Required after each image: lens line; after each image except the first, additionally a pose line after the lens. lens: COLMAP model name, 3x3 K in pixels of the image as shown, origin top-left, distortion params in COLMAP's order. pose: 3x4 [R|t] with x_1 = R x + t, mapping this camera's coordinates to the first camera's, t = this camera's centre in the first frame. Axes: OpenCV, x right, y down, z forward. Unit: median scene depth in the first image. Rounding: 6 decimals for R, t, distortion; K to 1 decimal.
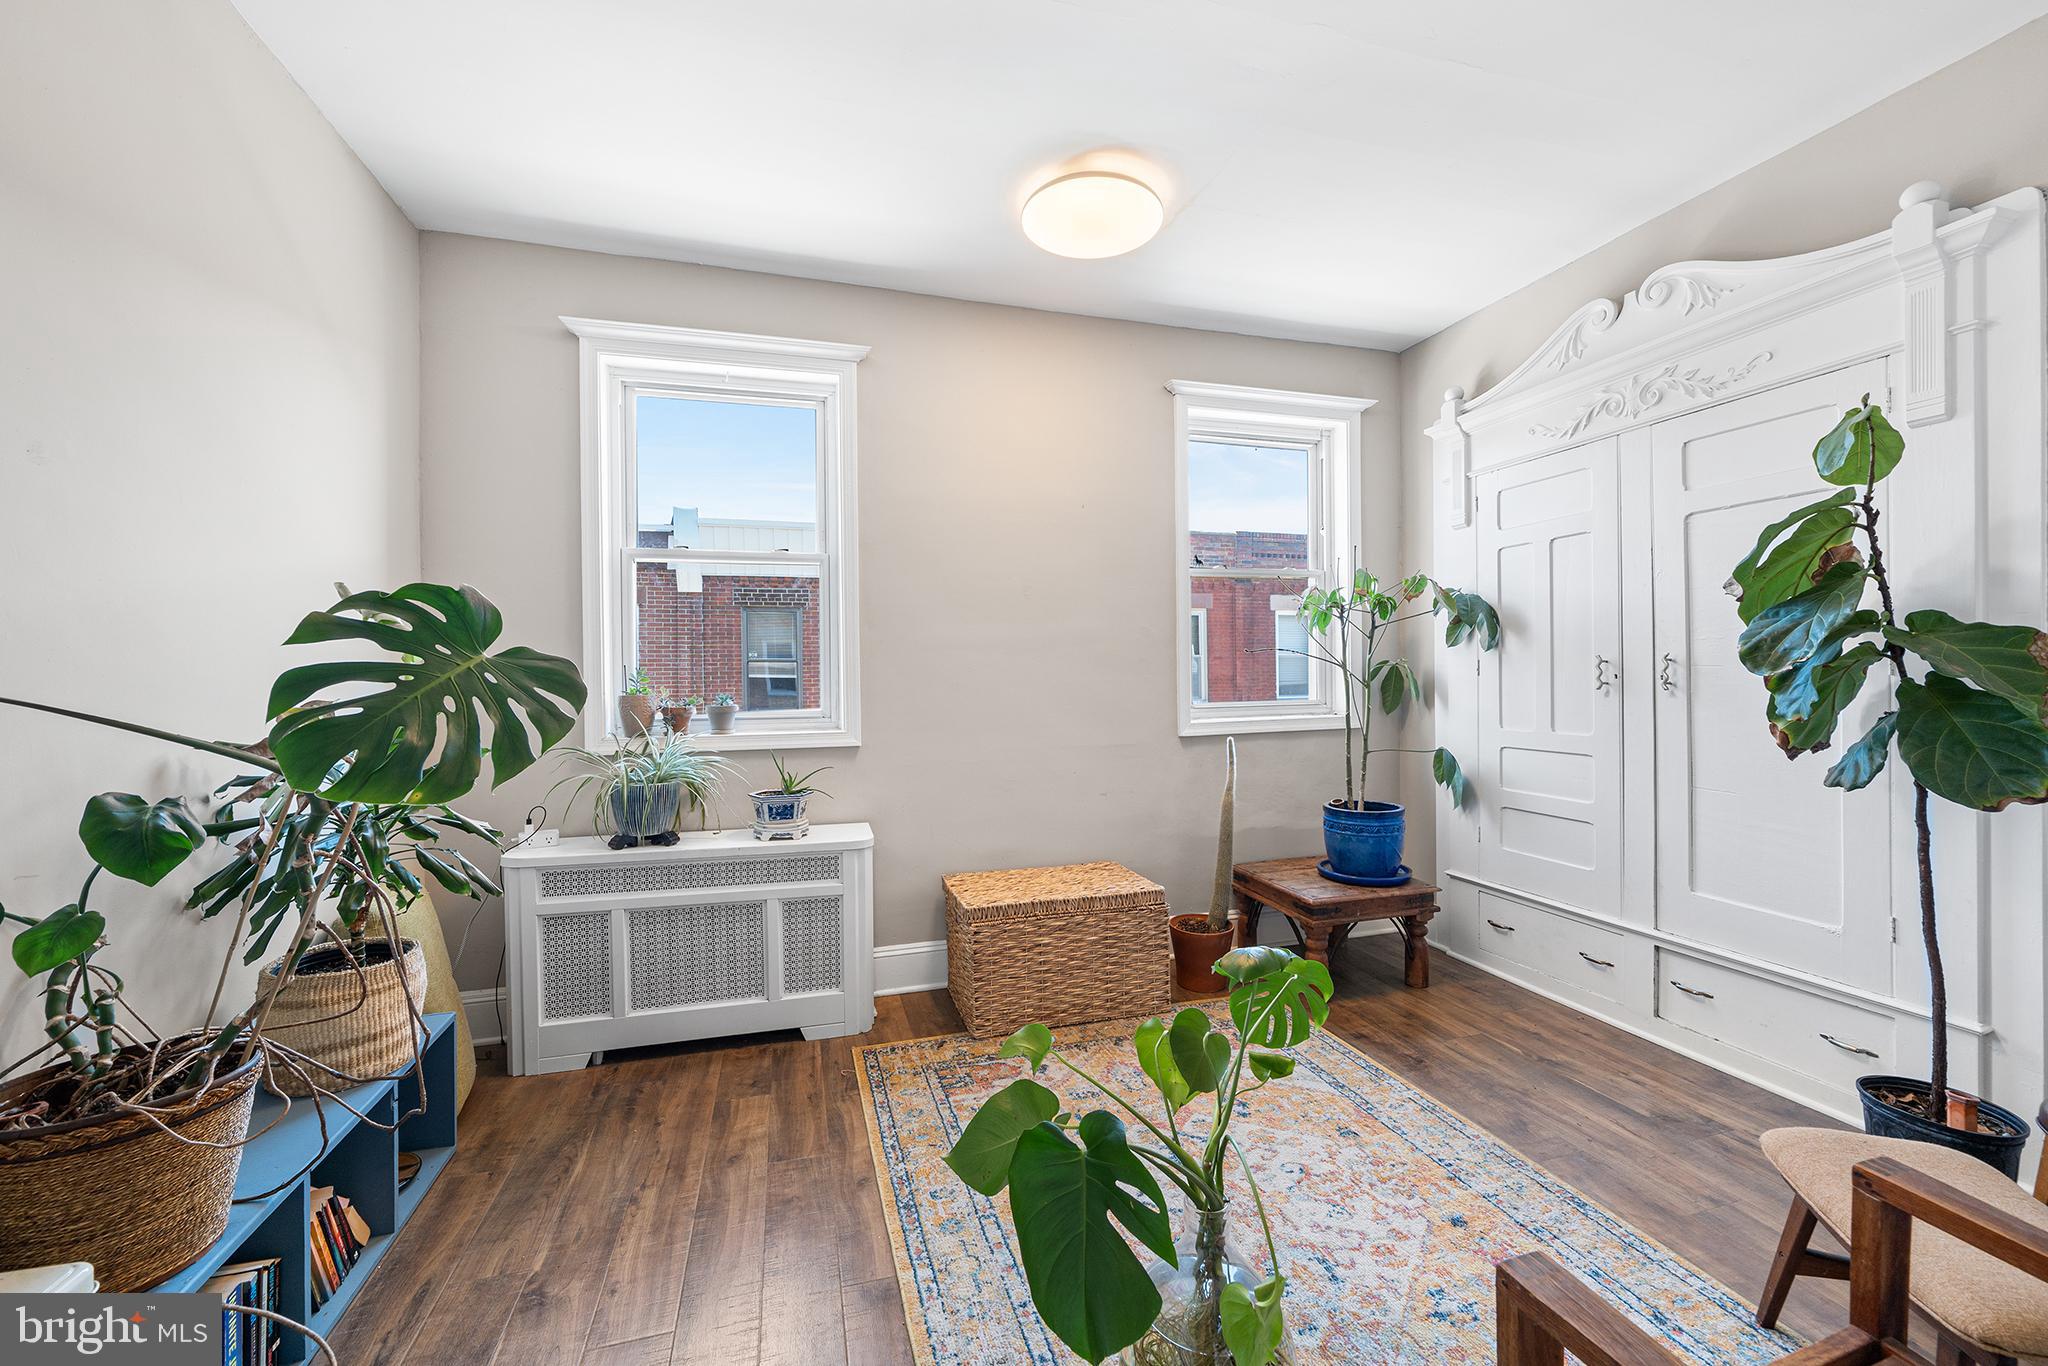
lens RADIAL K [[812.2, 0, 1022.7], [0, 812.2, 675.9], [0, 0, 1]] dist [-0.000874, -0.000063]
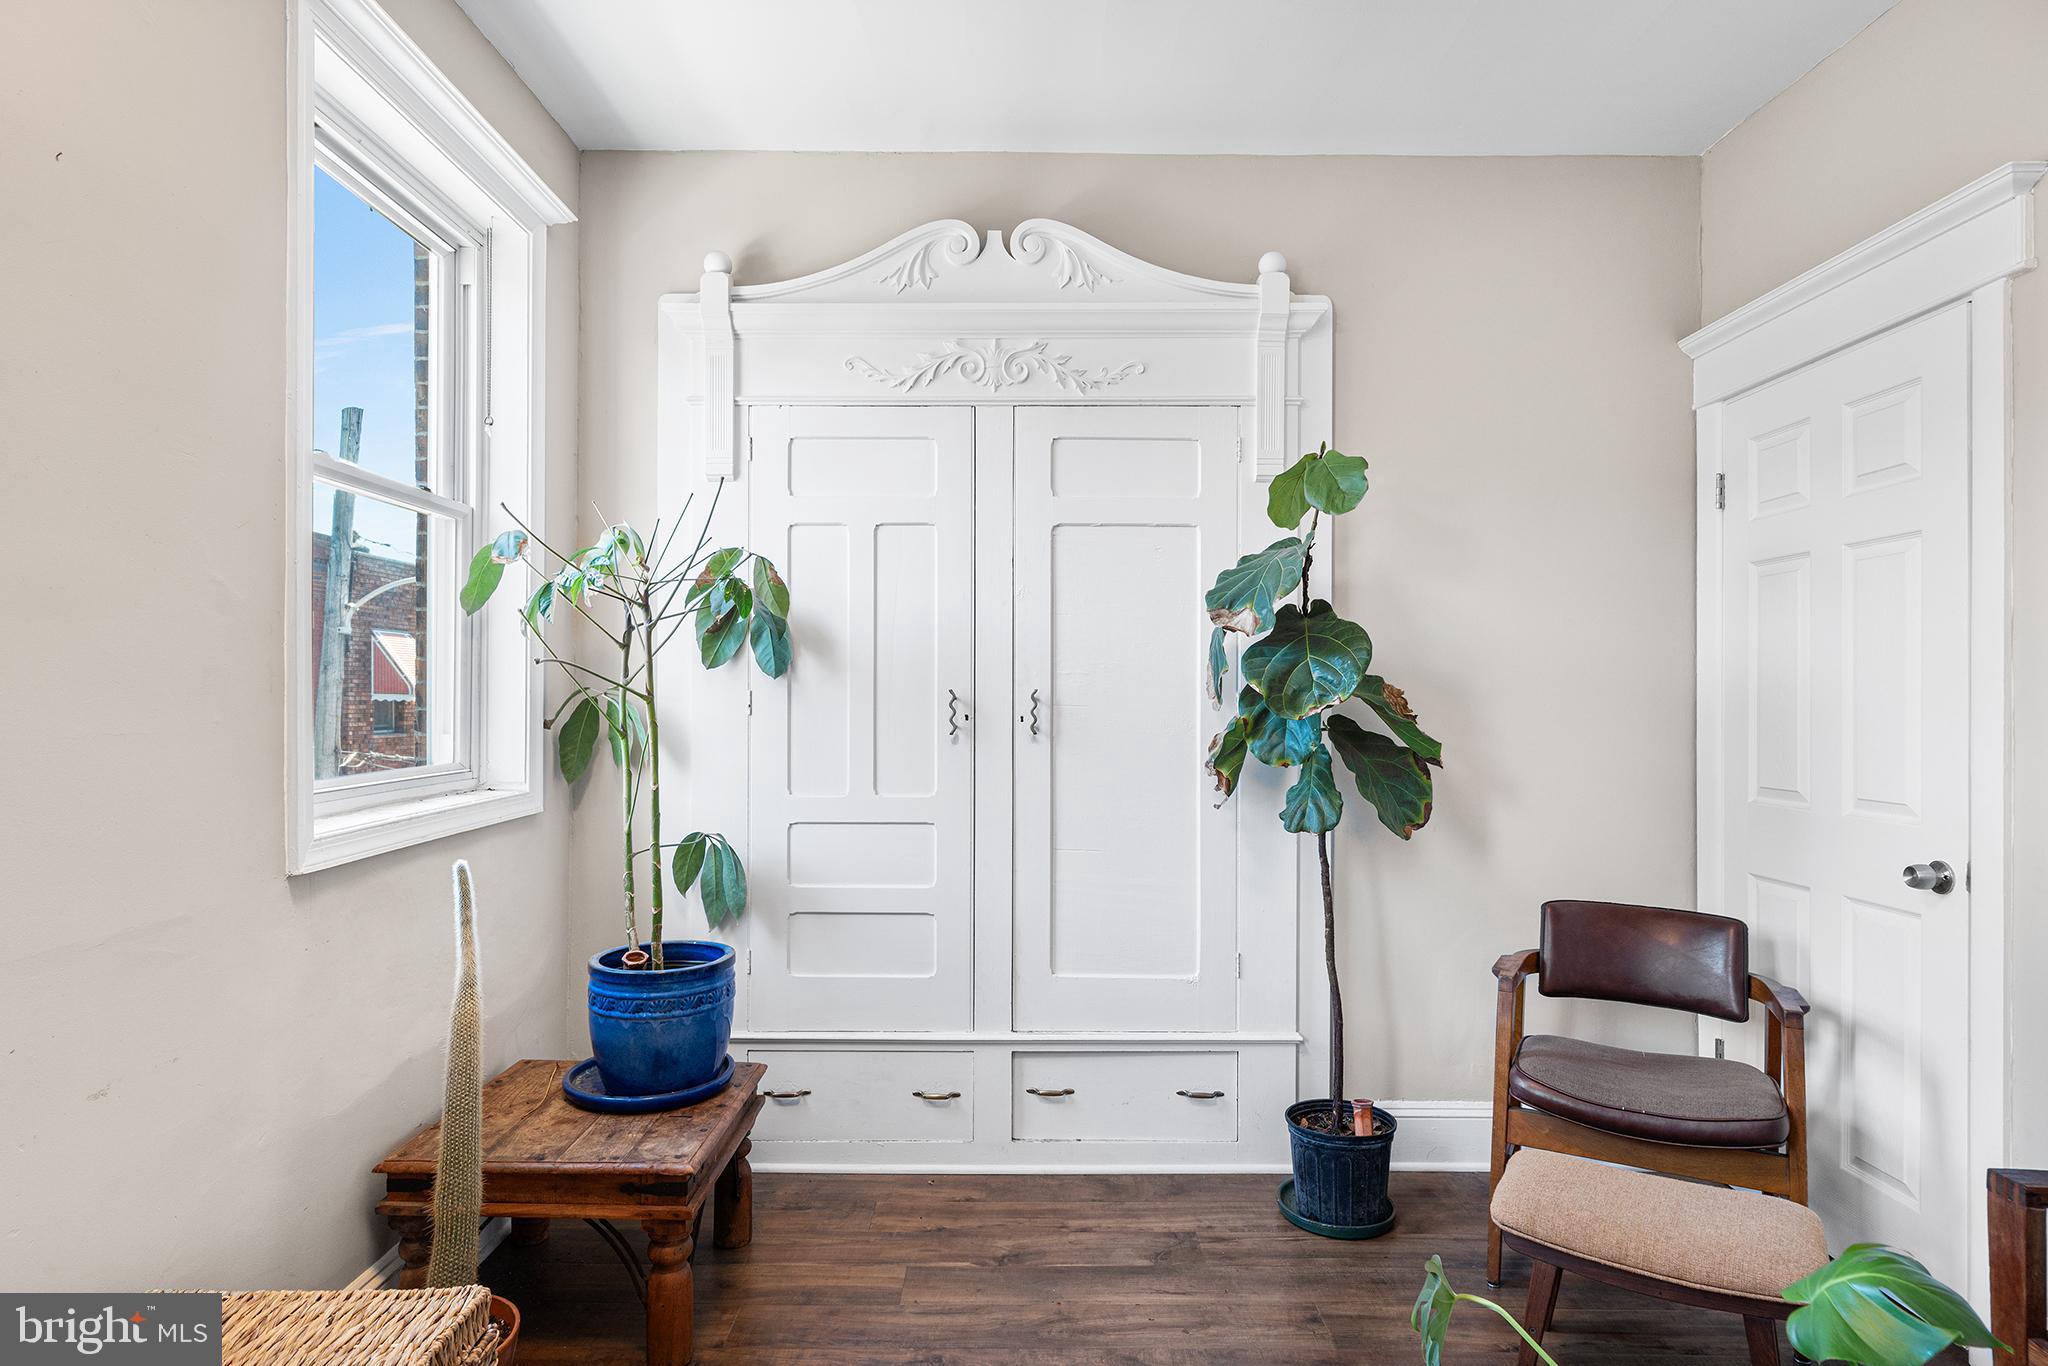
lens RADIAL K [[1109.0, 0, 1023.3], [0, 1109.0, 697.4], [0, 0, 1]] dist [0.002660, -0.000597]
pose [[0.277494, 0.011296, 0.960661, -0.270244], [-0.005016, 0.999934, -0.010309, -0.007753], [-0.960714, -0.001958, 0.277532, 0.664848]]
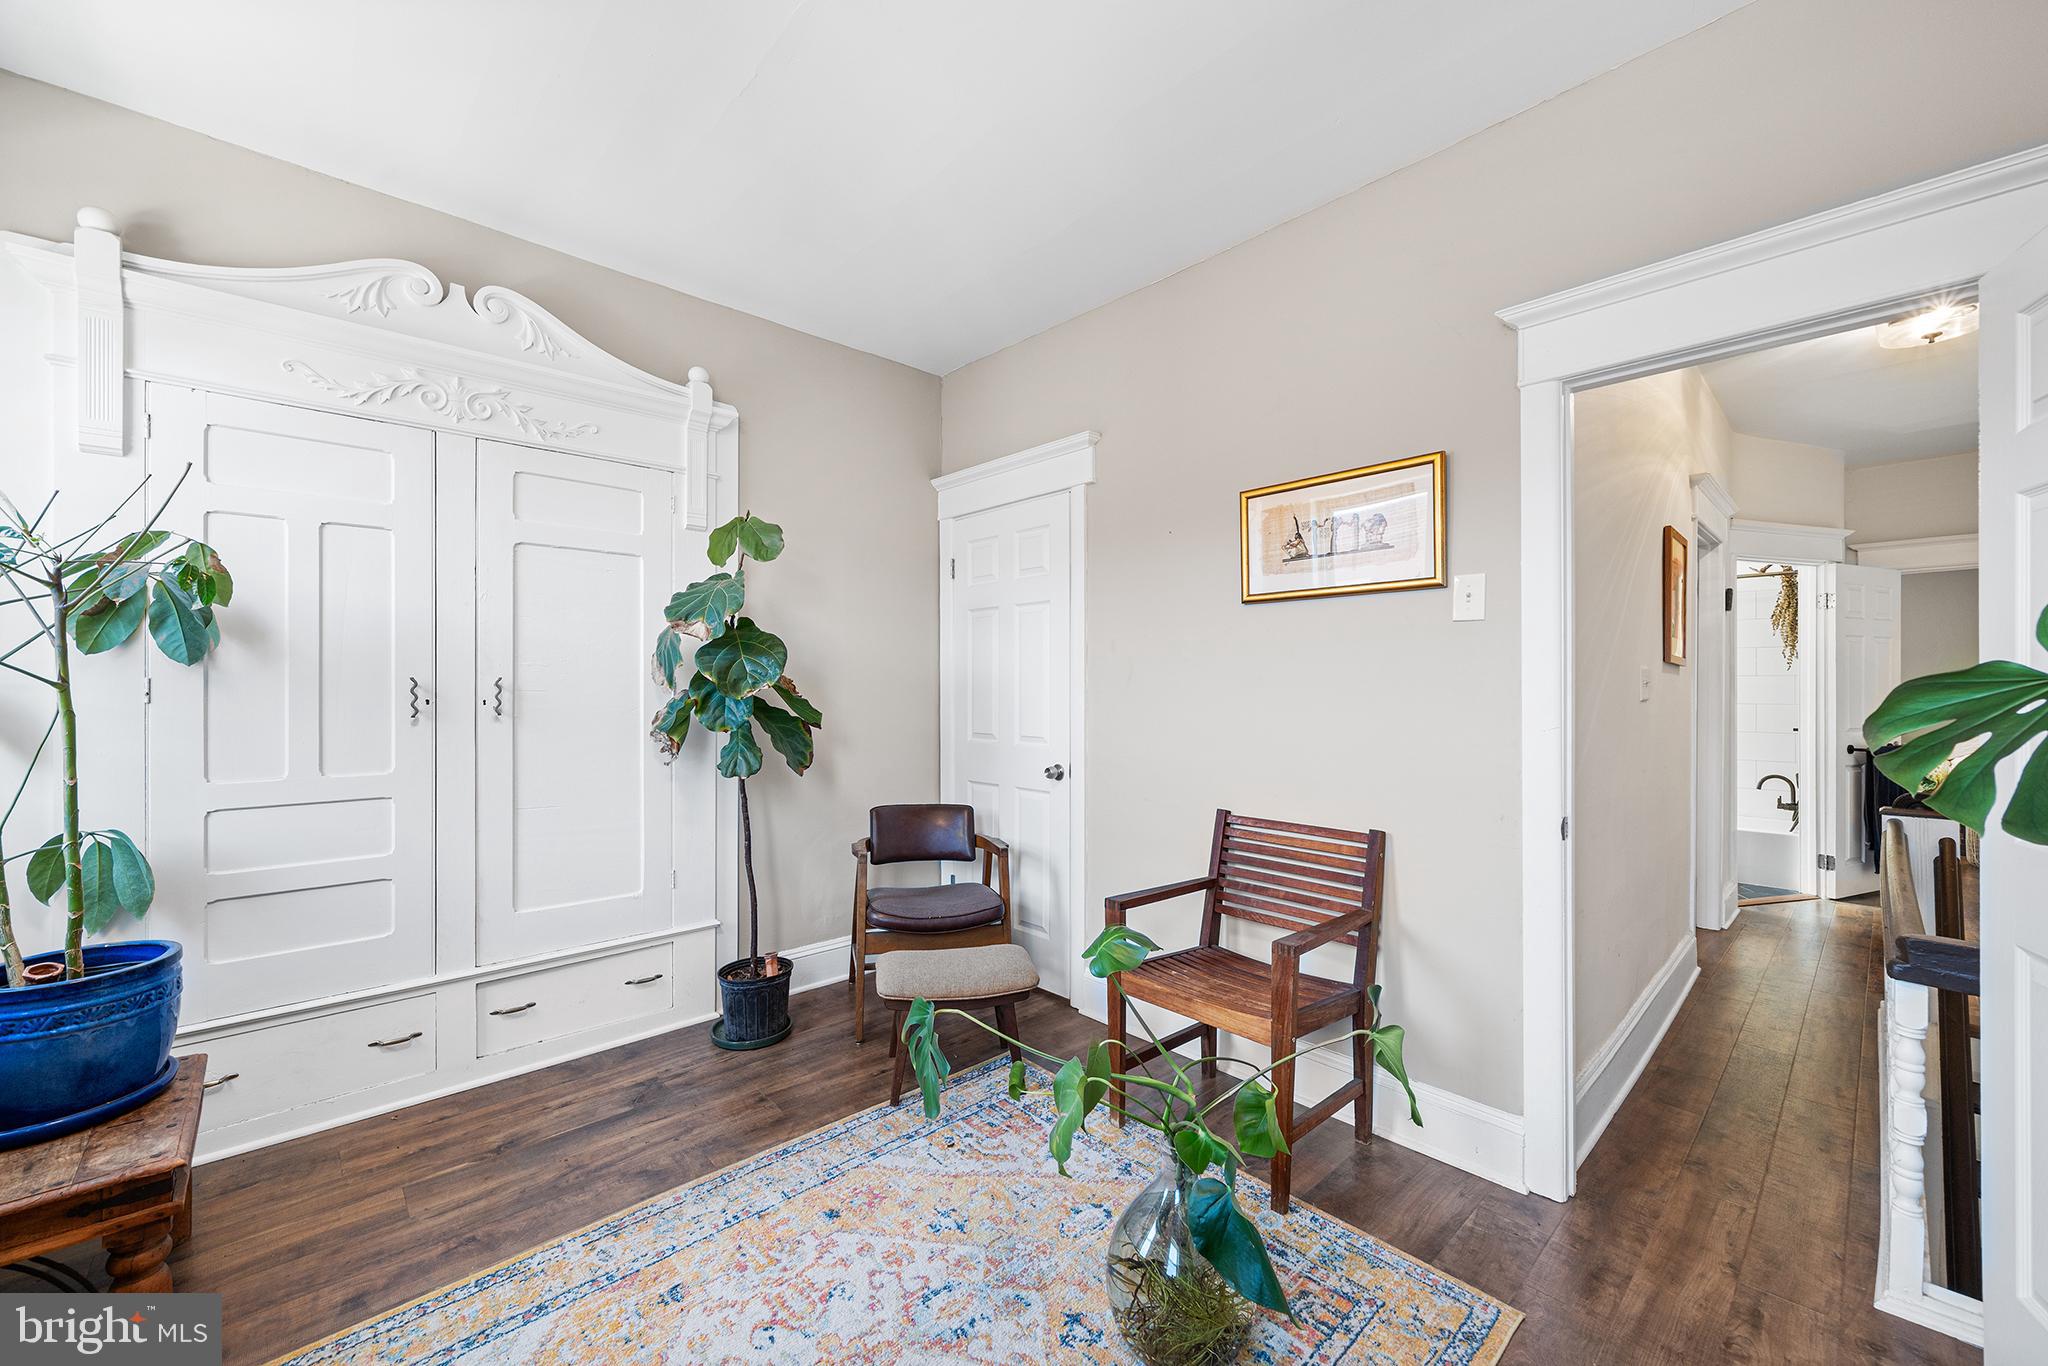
lens RADIAL K [[803.1, 0, 1029.8], [0, 803.1, 684.9], [0, 0, 1]] dist [-0.001350, -0.000033]
pose [[-0.454404, 0.010092, 0.890738, -0.347279], [0.004475, 0.999949, -0.009047, -0.007087], [-0.890784, -0.000124, -0.454427, 0.824546]]
